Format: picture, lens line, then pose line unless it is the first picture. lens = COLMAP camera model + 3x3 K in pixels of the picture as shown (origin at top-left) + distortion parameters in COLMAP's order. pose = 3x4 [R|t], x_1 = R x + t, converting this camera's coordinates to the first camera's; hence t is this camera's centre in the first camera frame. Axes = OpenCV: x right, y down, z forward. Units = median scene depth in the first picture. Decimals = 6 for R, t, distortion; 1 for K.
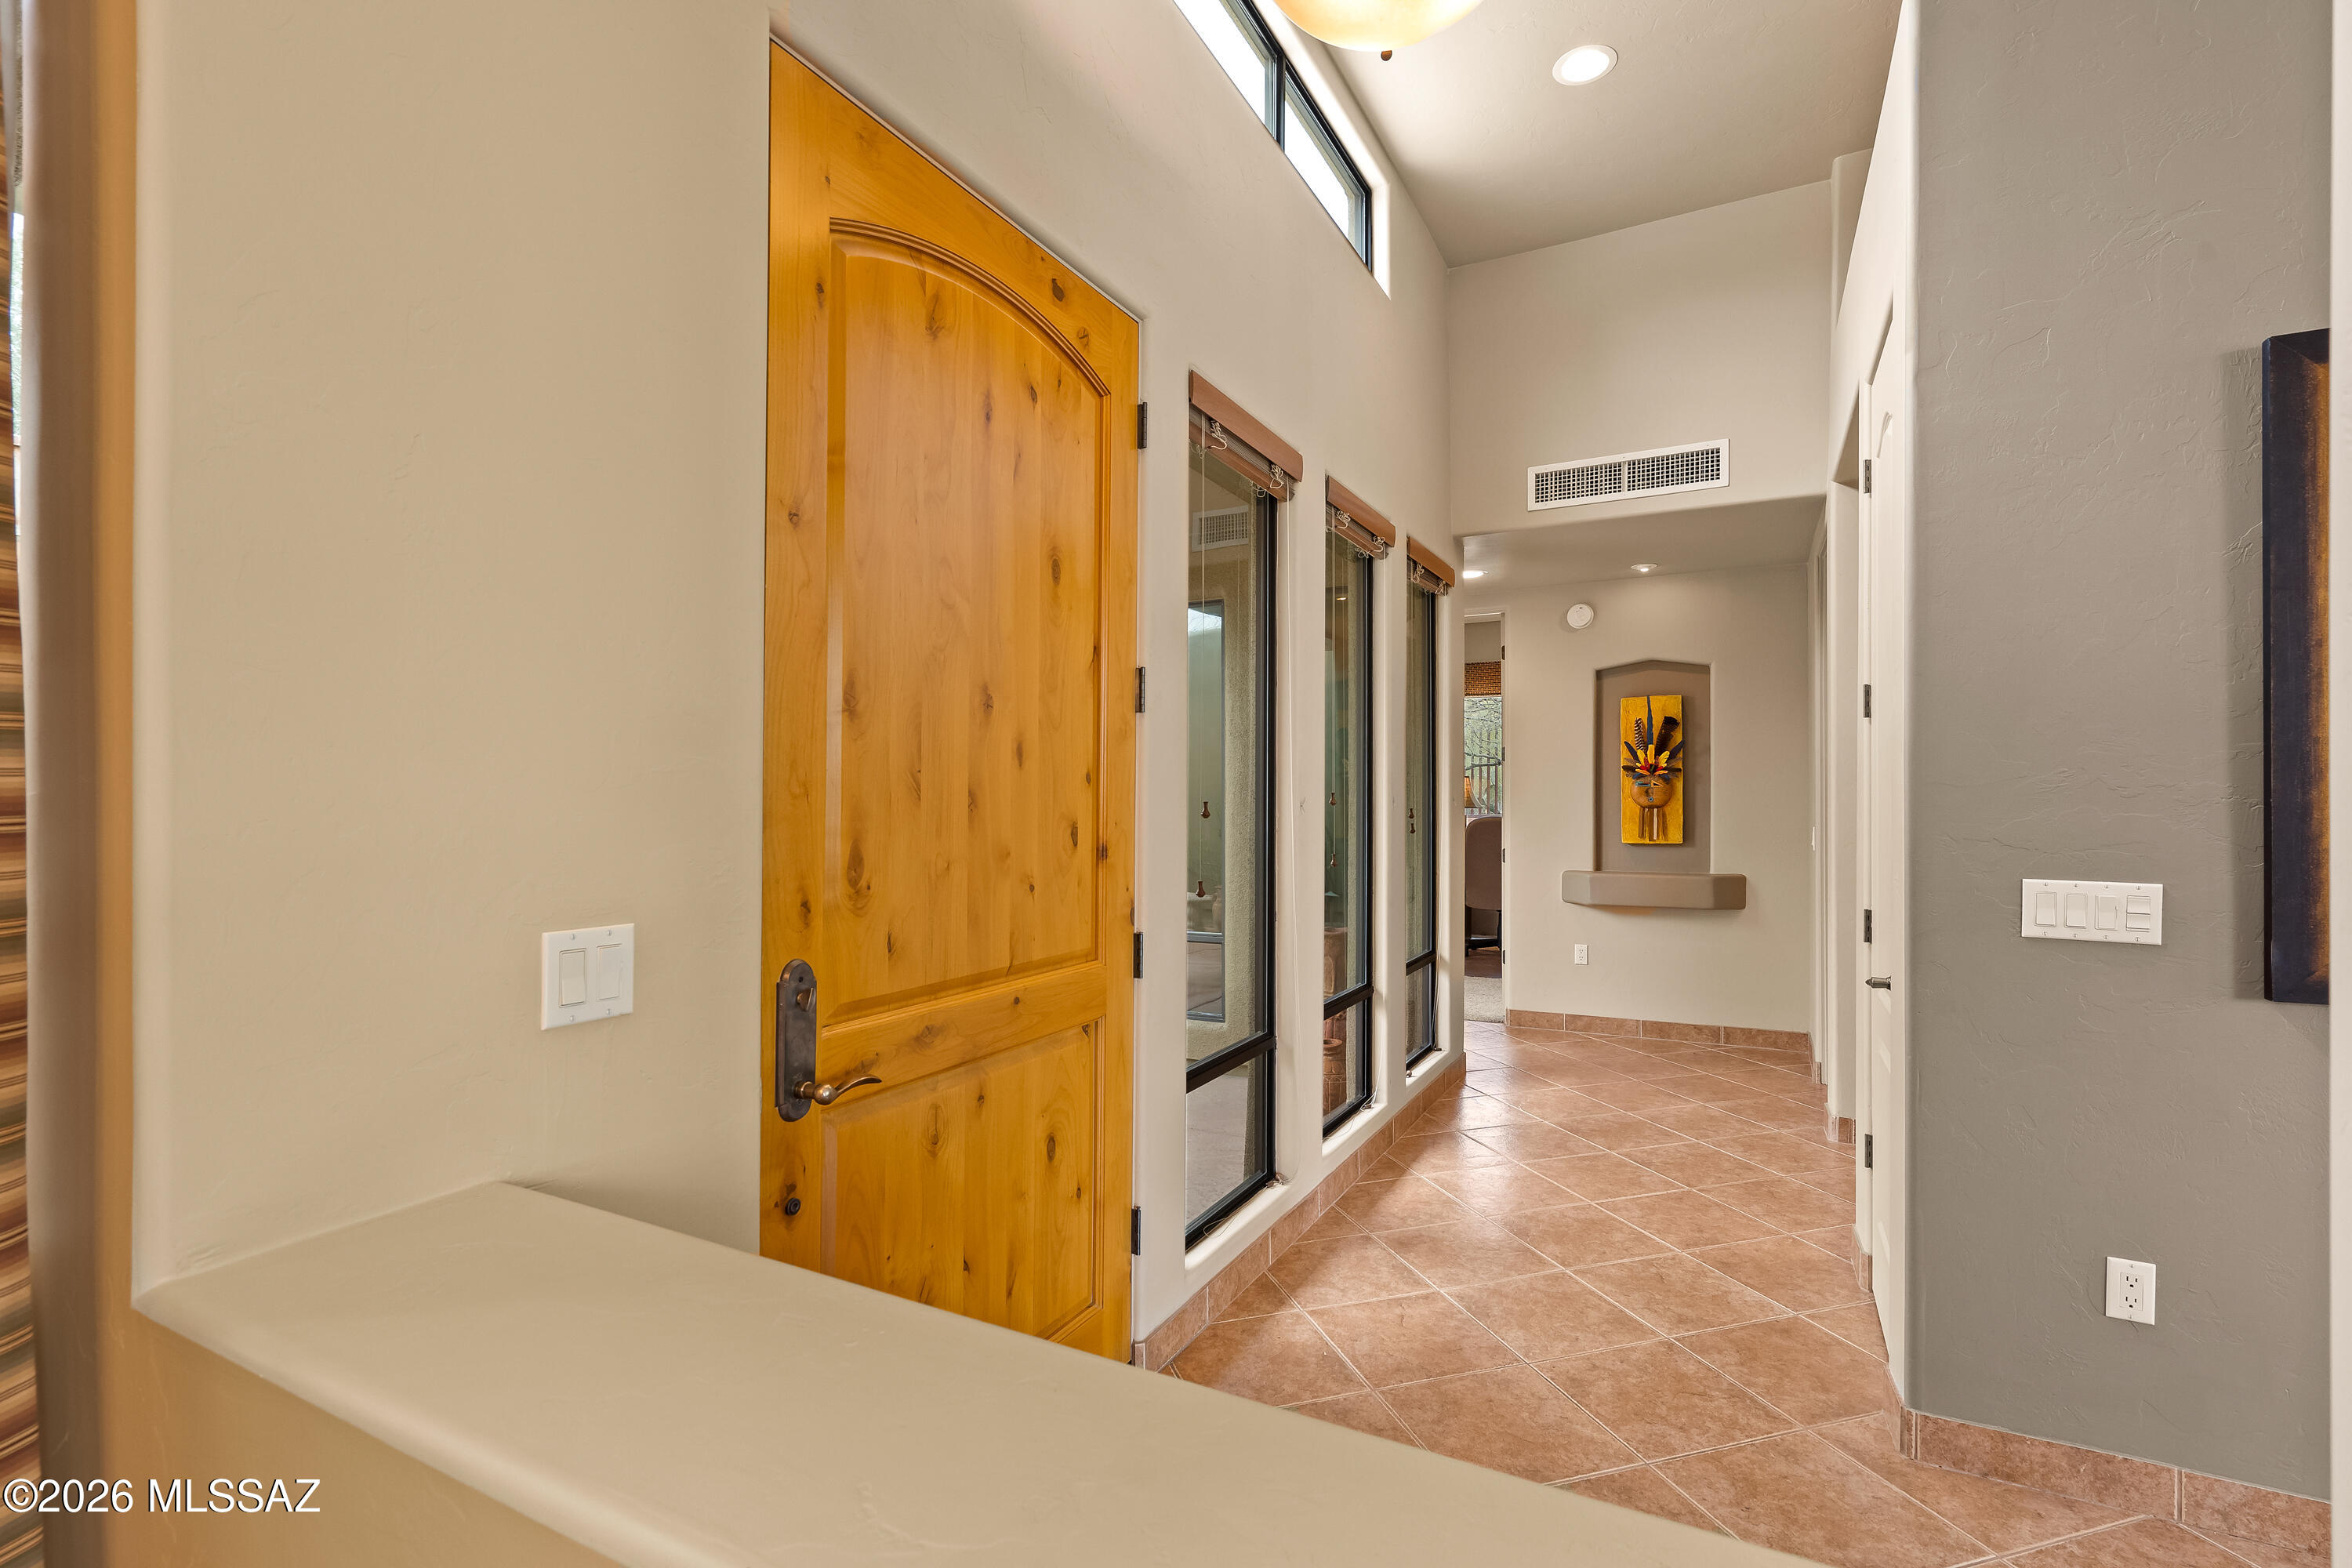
lens RADIAL K [[1082.0, 0, 1173.3], [0, 1082.0, 818.1], [0, 0, 1]] dist [-0.001913, 0.001622]
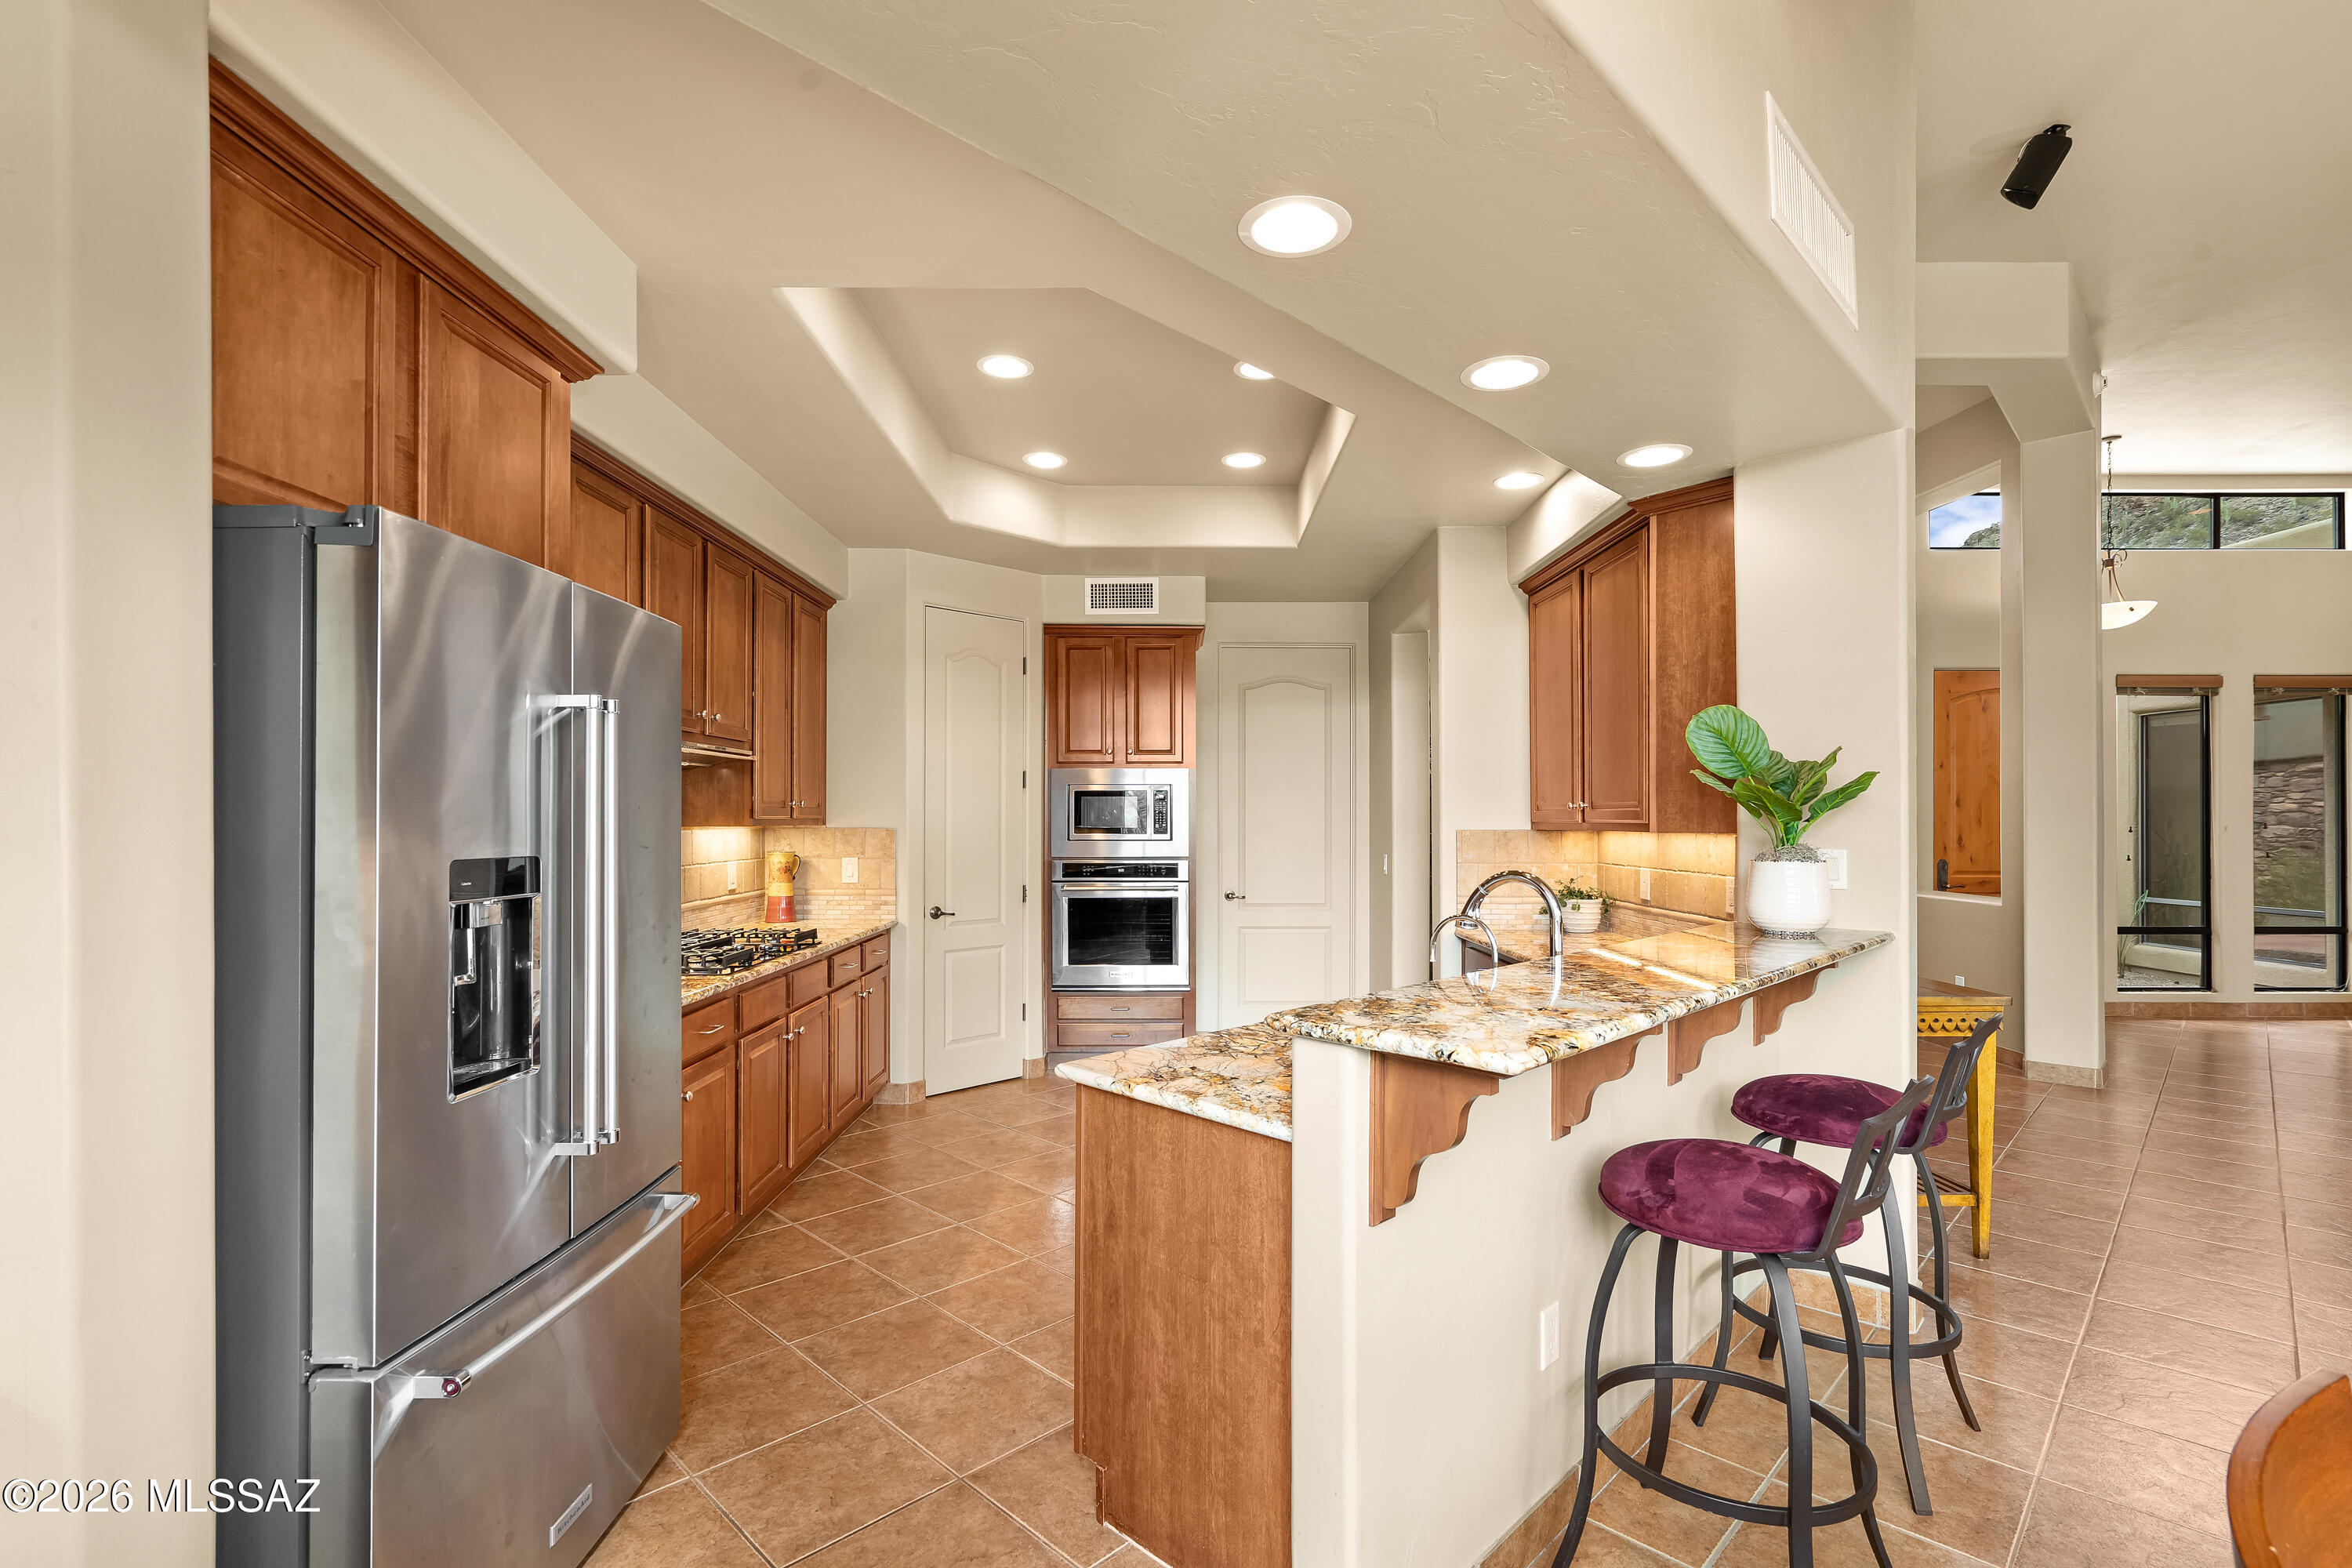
lens RADIAL K [[1075.1, 0, 1170.6], [0, 1075.1, 810.9], [0, 0, 1]] dist [-0.000883, 0.000163]
pose [[0.492569, -0.000011, -0.870274, 1.639214], [-0.018321, 0.999778, -0.010382, 0.025969], [0.870081, 0.021059, 0.492459, -3.362465]]
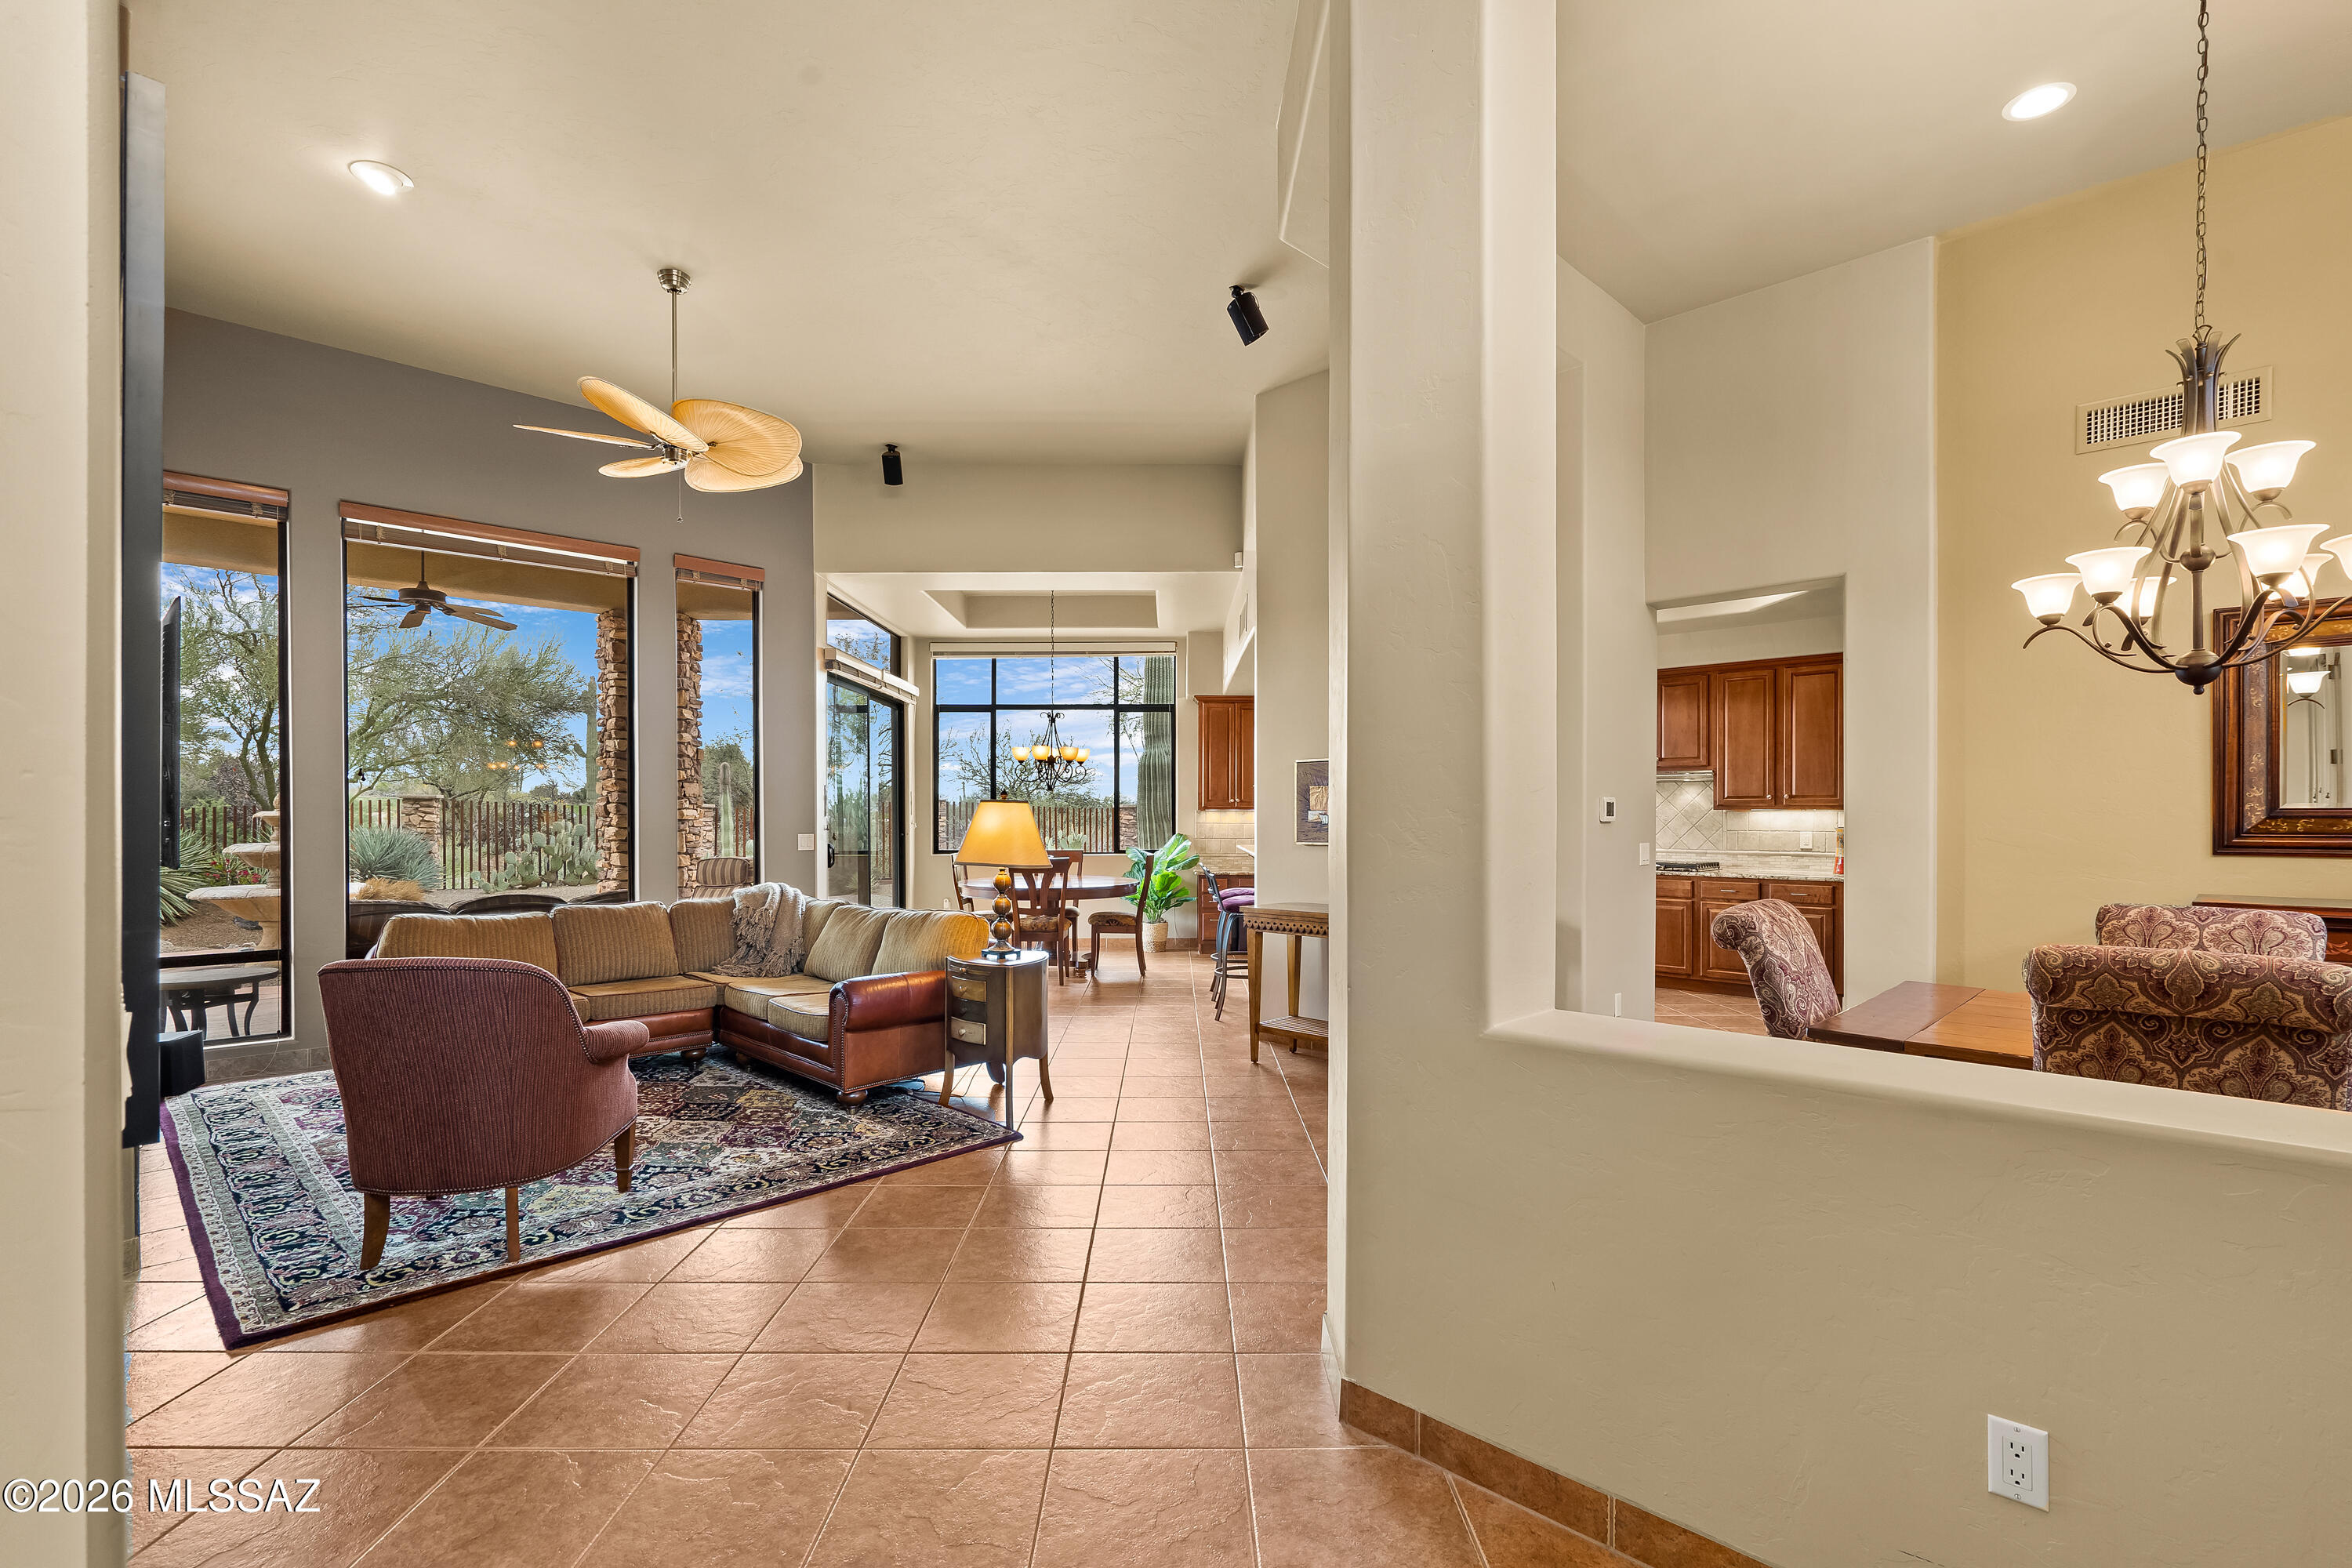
lens RADIAL K [[1102.5, 0, 1140.9], [0, 1102.5, 822.7], [0, 0, 1]] dist [-0.015700, 0.000525]
pose [[-0.956527, 0.004780, 0.291604, 0.245843], [0.013134, 0.999557, 0.026698, -0.038296], [-0.291347, 0.029367, -0.956166, 1.442532]]
